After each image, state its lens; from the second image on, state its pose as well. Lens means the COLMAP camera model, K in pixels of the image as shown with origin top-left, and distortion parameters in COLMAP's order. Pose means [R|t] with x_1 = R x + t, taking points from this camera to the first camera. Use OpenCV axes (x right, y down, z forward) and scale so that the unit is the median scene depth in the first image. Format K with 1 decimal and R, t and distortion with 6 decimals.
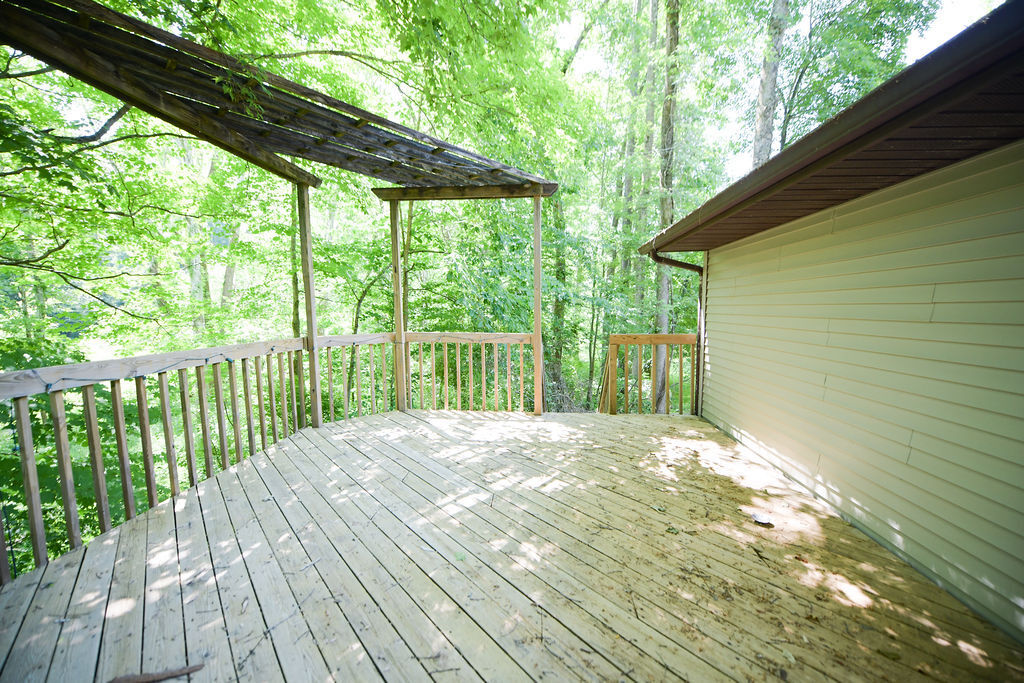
lens RADIAL K [[405.9, 0, 512.0], [0, 405.9, 341.5], [0, 0, 1]] dist [-0.020458, -0.000789]
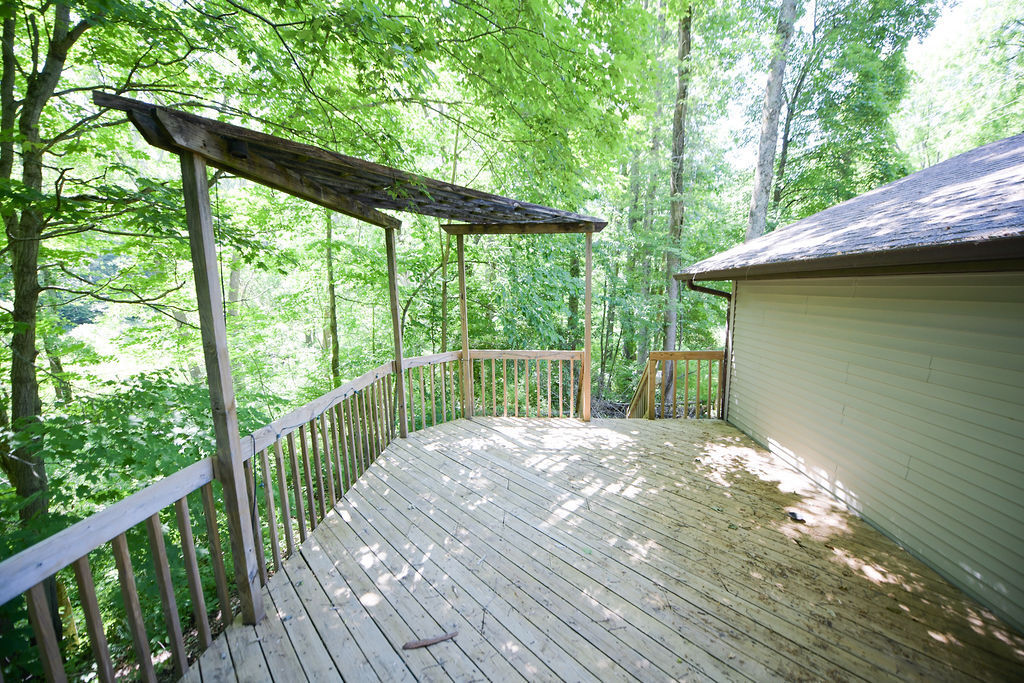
lens RADIAL K [[405.9, 0, 512.0], [0, 405.9, 341.5], [0, 0, 1]] dist [-0.020458, -0.000789]
pose [[0.999703, -0.011525, 0.021471, -0.298234], [0.010353, 0.998492, 0.053918, -0.190256], [-0.022060, -0.053680, 0.998314, -0.243473]]
